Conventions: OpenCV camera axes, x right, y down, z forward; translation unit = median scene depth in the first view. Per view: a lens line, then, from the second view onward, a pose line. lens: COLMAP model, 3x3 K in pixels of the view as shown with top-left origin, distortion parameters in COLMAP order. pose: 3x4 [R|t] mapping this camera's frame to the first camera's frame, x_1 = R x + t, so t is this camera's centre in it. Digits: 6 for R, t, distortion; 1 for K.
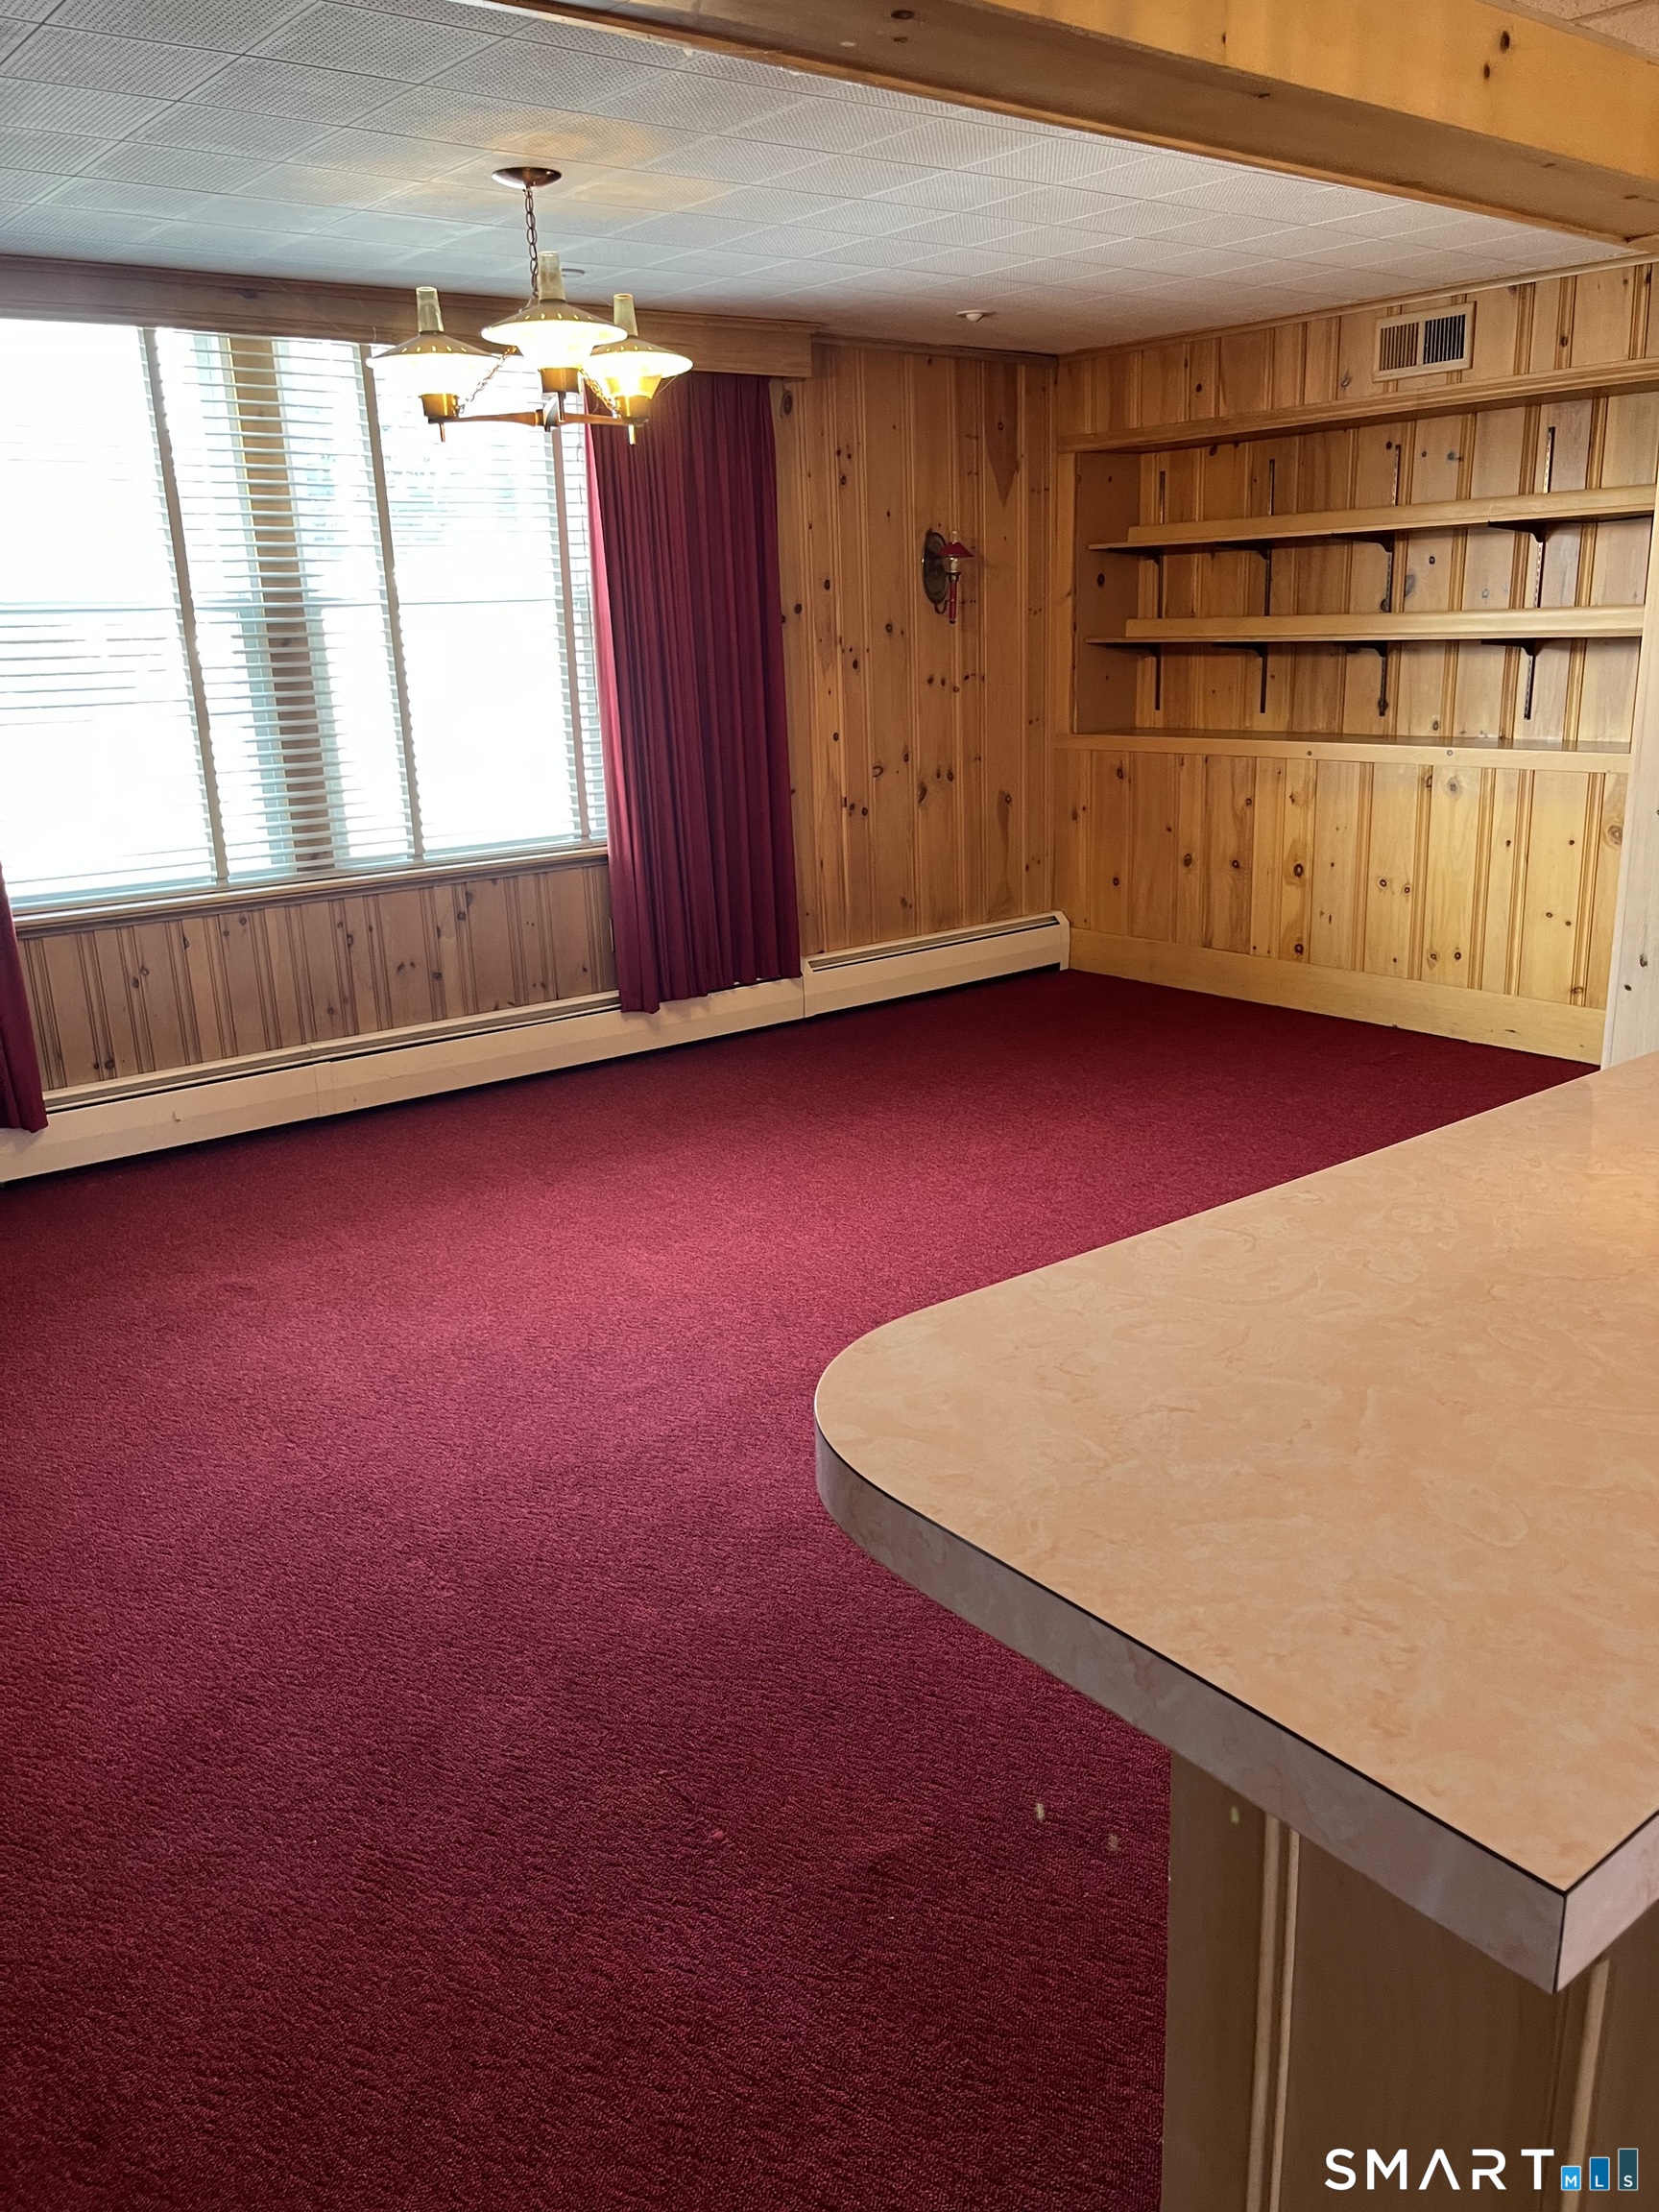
lens RADIAL K [[1698.6, 0, 829.5], [0, 1698.6, 1106.0], [0, 0, 1]] dist [0.009515, -0.000262]
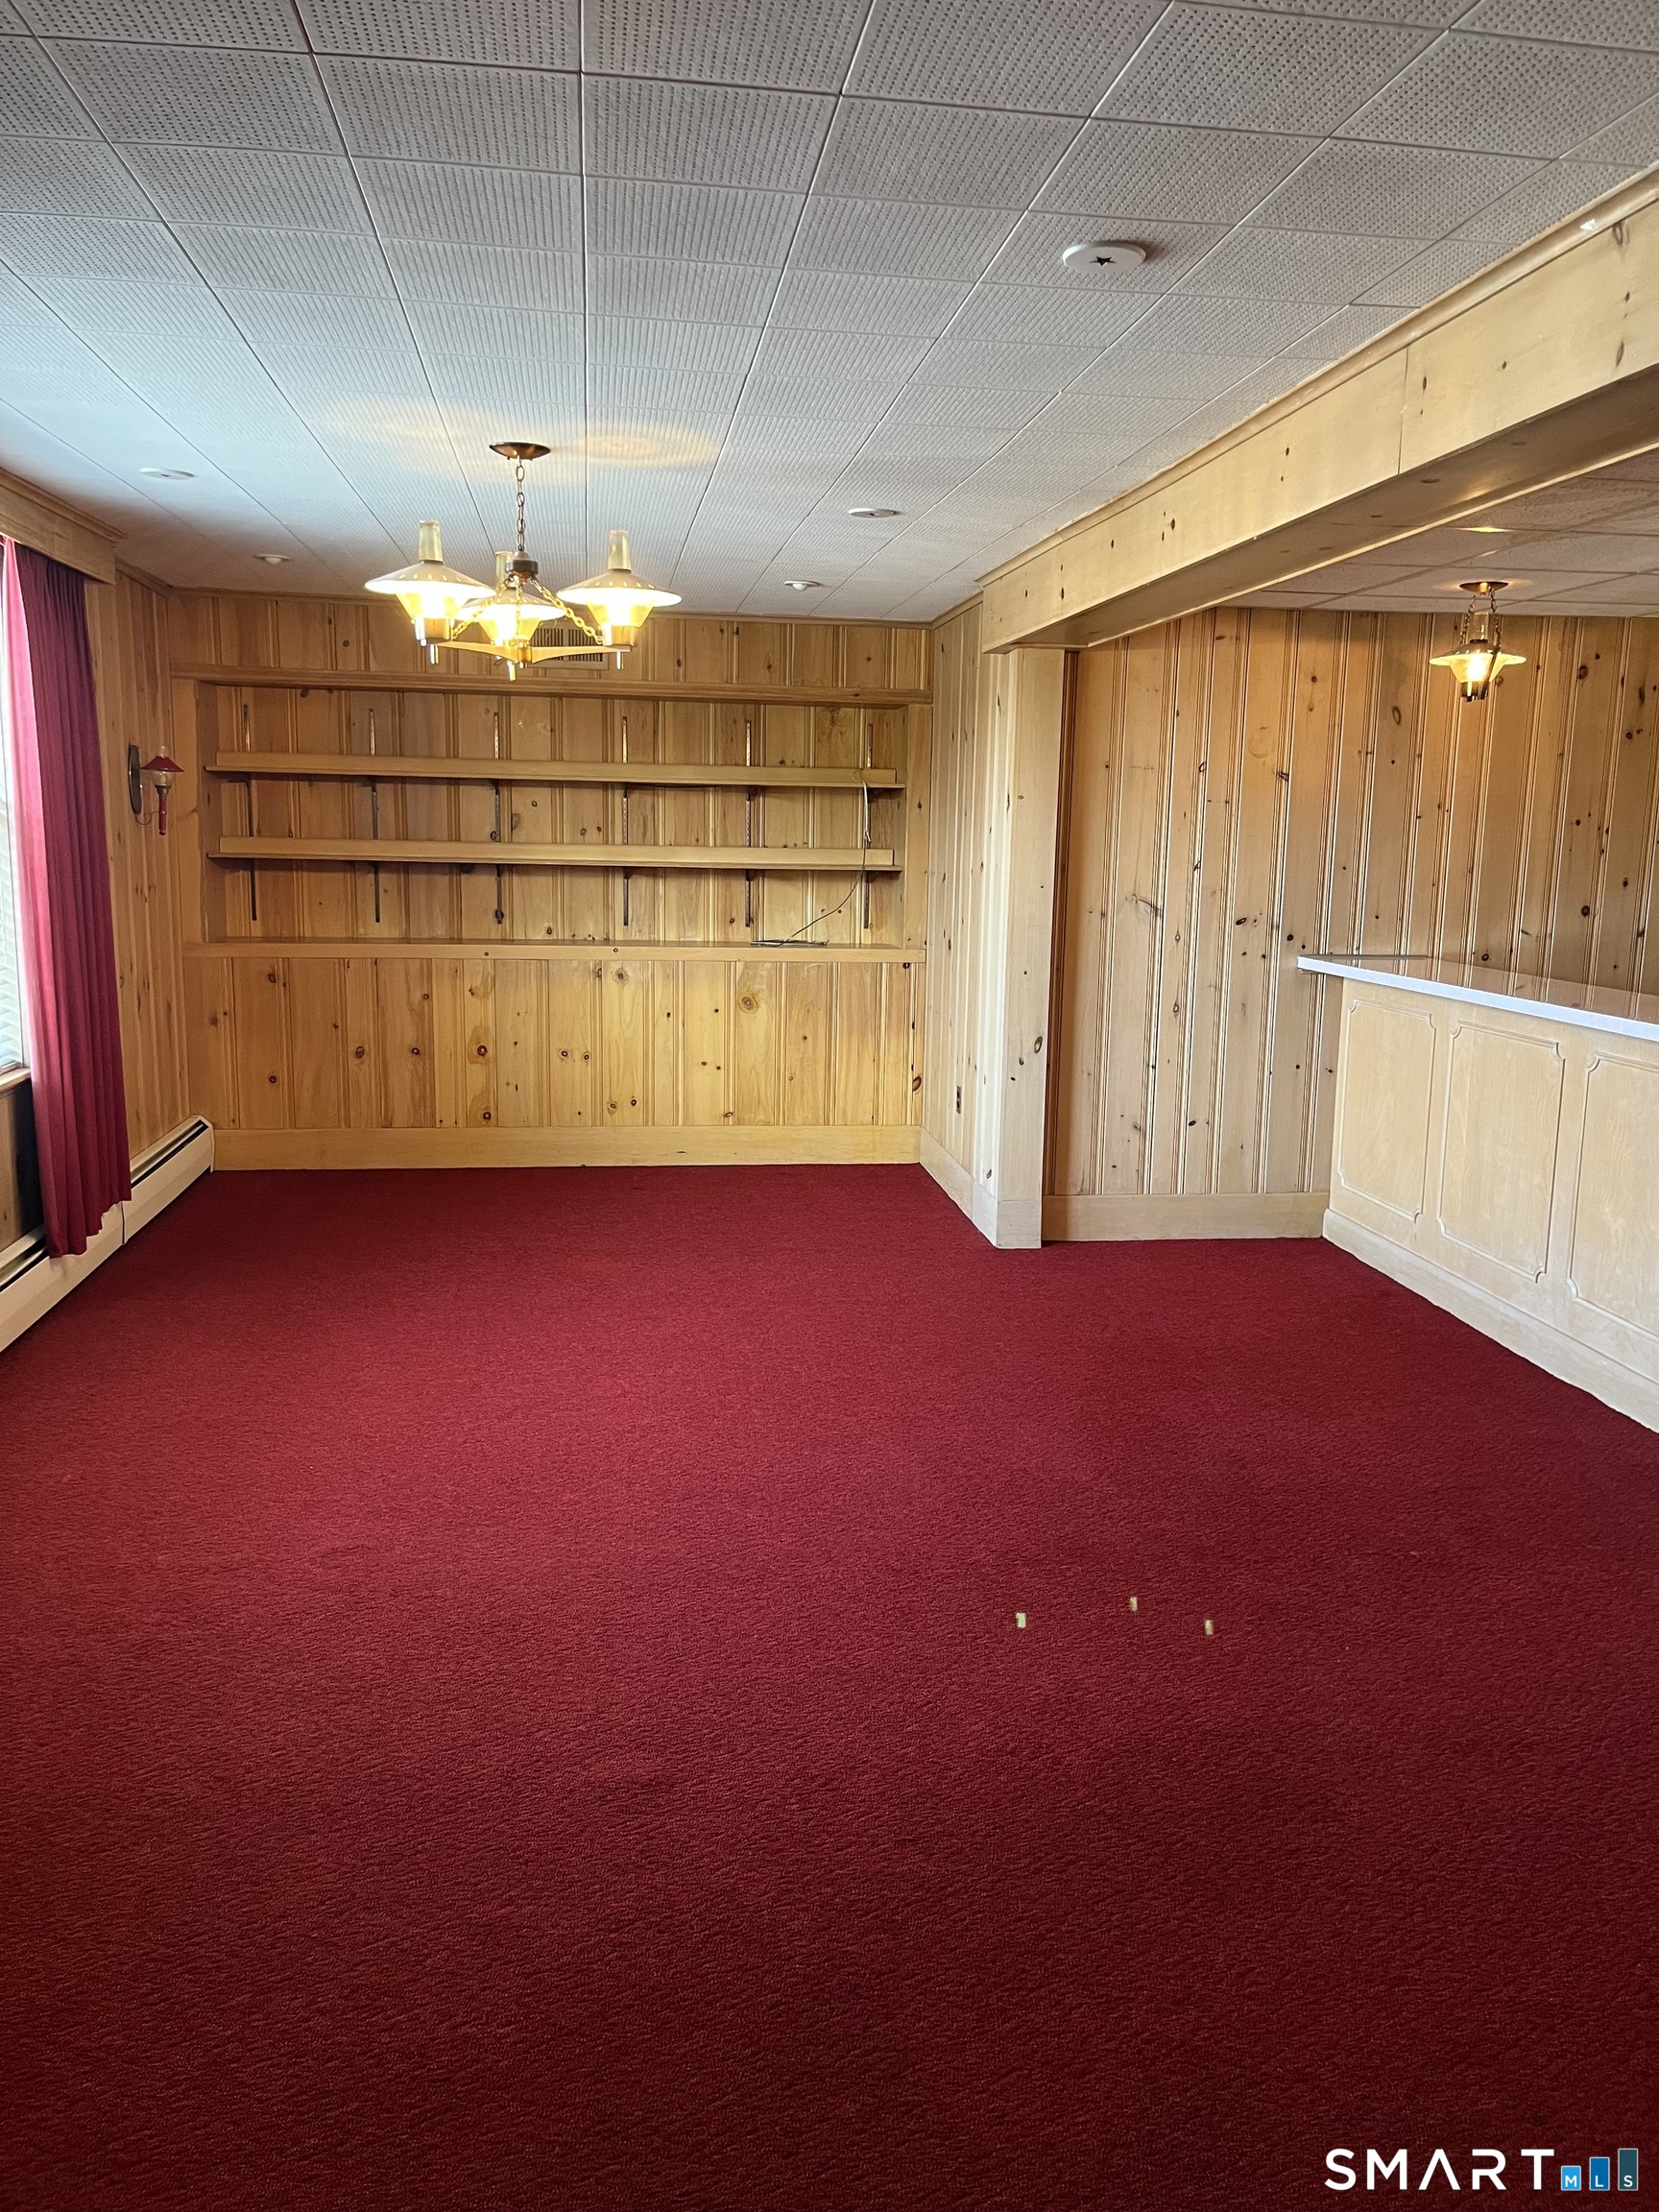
lens RADIAL K [[1695.8, 0, 823.7], [0, 1695.8, 1113.0], [0, 0, 1]] dist [0.068036, -0.080549]
pose [[0.514475, -0.100864, 0.851553, -0.623796], [0.202593, 0.979242, -0.006410, -0.039882], [-0.833230, 0.175817, 0.524230, 0.183582]]
